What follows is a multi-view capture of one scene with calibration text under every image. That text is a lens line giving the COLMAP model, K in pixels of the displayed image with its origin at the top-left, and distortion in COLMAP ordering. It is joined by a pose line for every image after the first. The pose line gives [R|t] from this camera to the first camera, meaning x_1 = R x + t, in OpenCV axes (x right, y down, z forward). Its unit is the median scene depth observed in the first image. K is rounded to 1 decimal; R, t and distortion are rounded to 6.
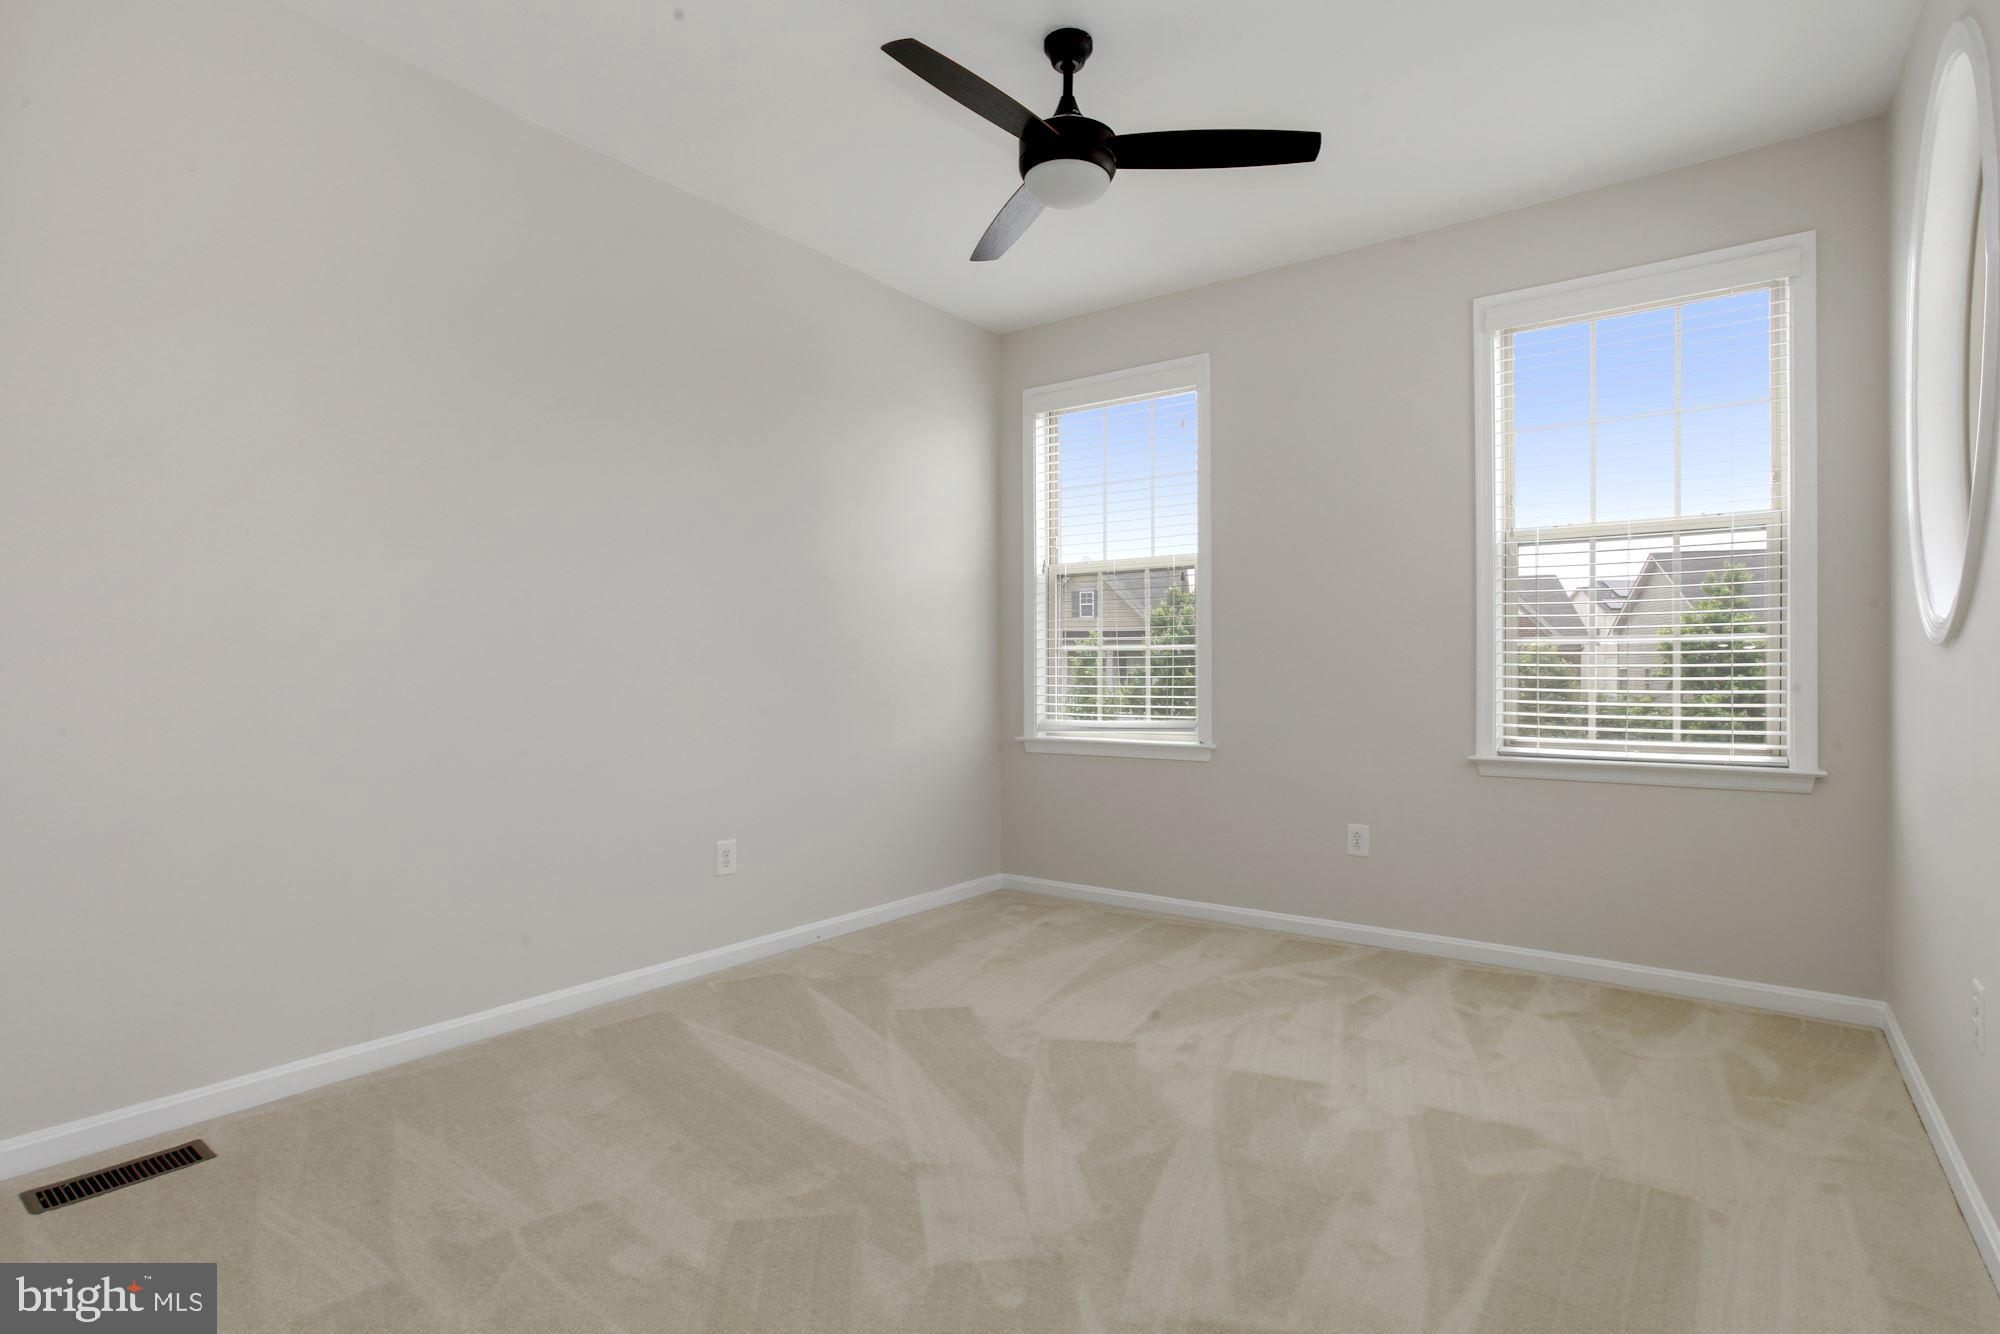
lens RADIAL K [[995.5, 0, 1000.8], [0, 995.5, 676.8], [0, 0, 1]] dist [-0.023763, 0.000460]
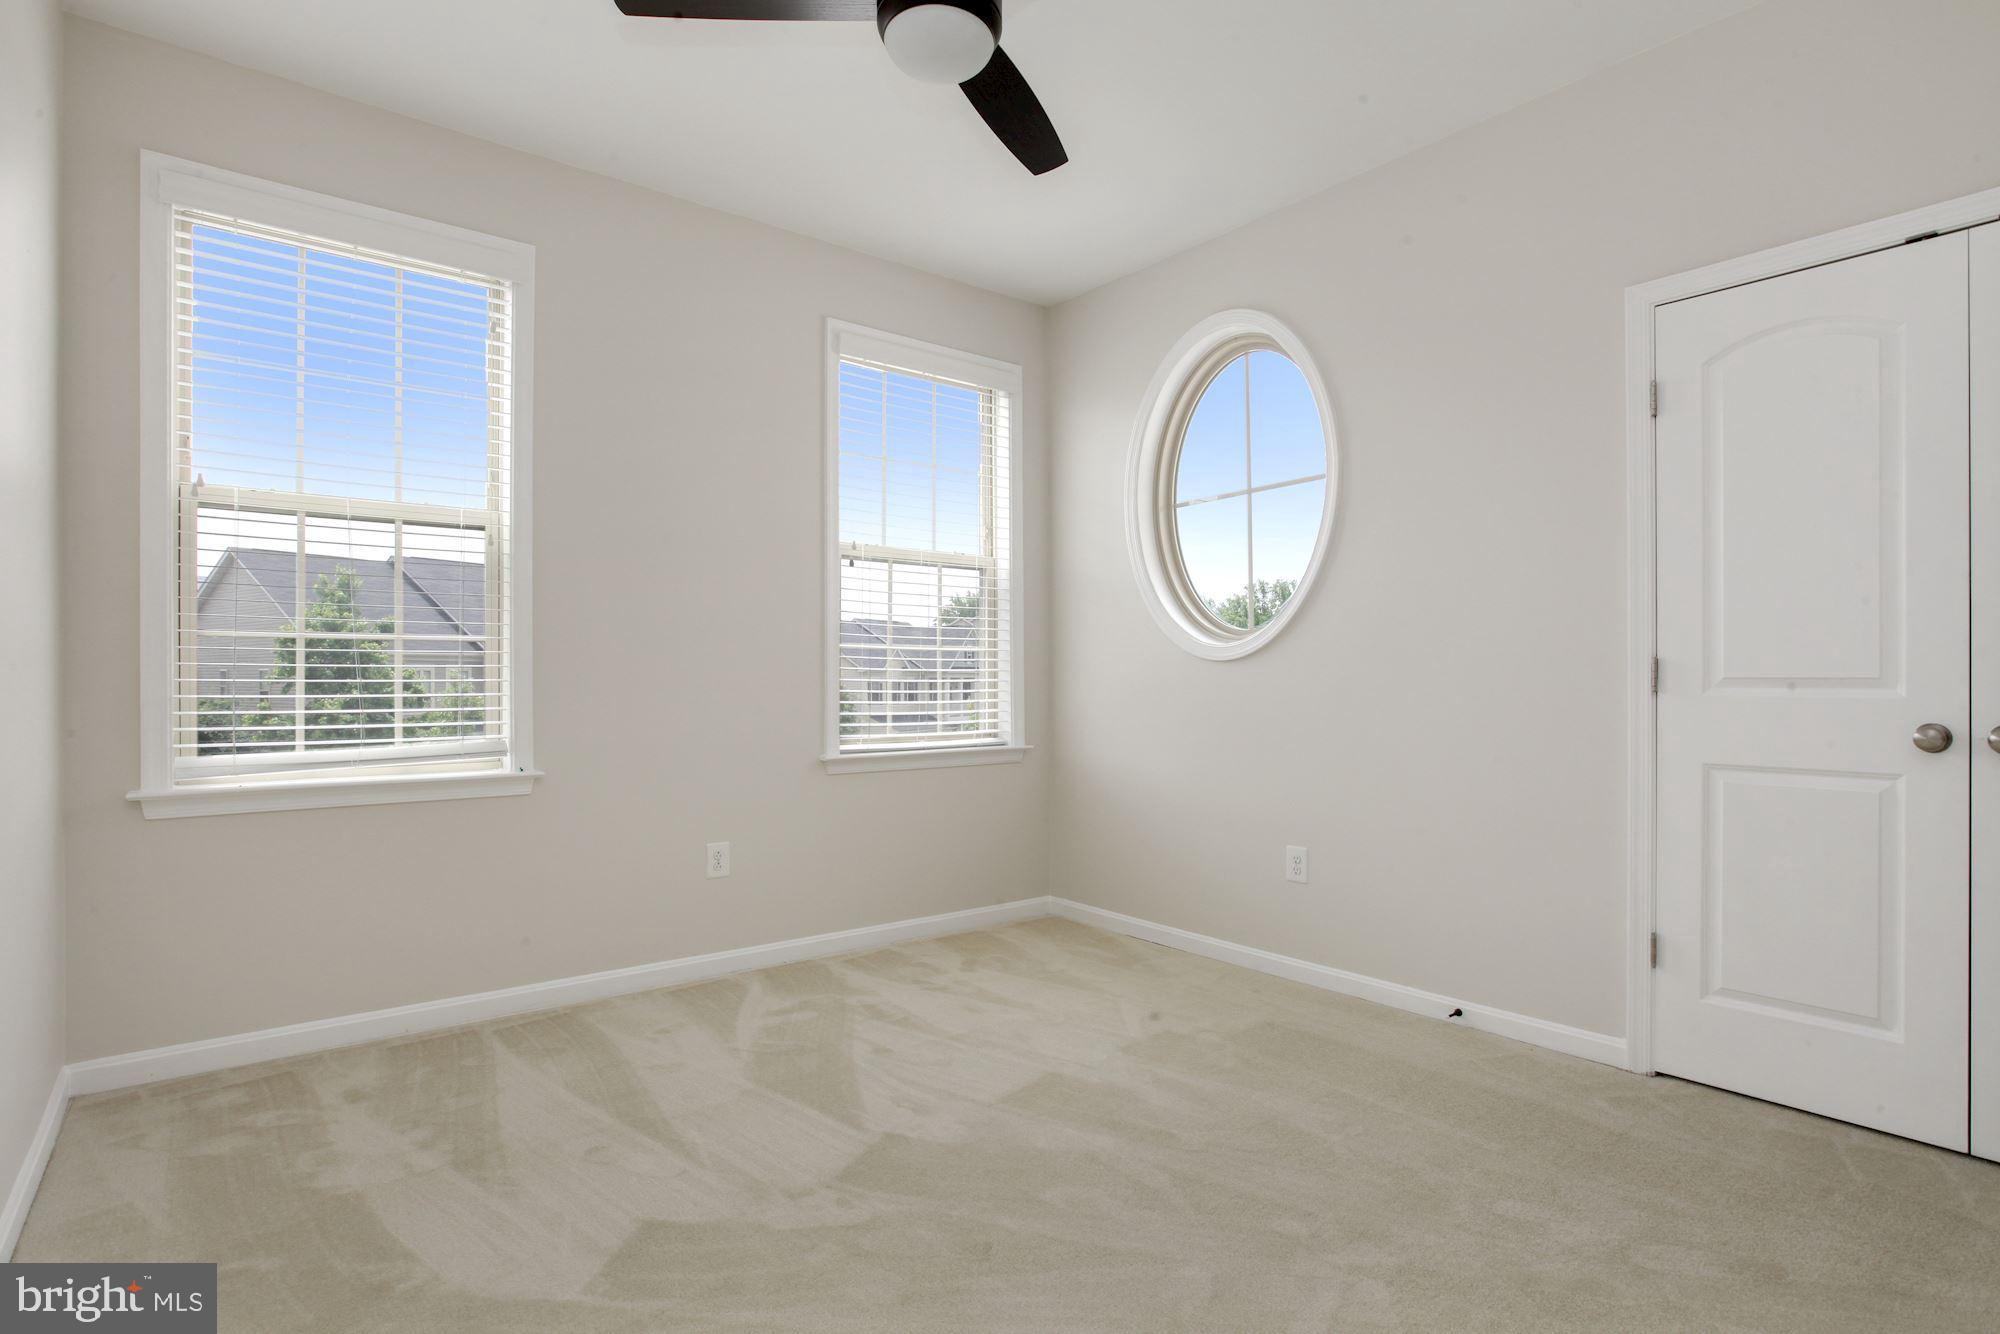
lens RADIAL K [[1009.7, 0, 999.4], [0, 1009.7, 681.0], [0, 0, 1]] dist [-0.039595, 0.000616]
pose [[0.248043, -0.000839, 0.968749, -0.508861], [0.002136, 0.999998, 0.000319, 0.001653], [-0.968747, 0.001990, 0.248044, 0.572683]]
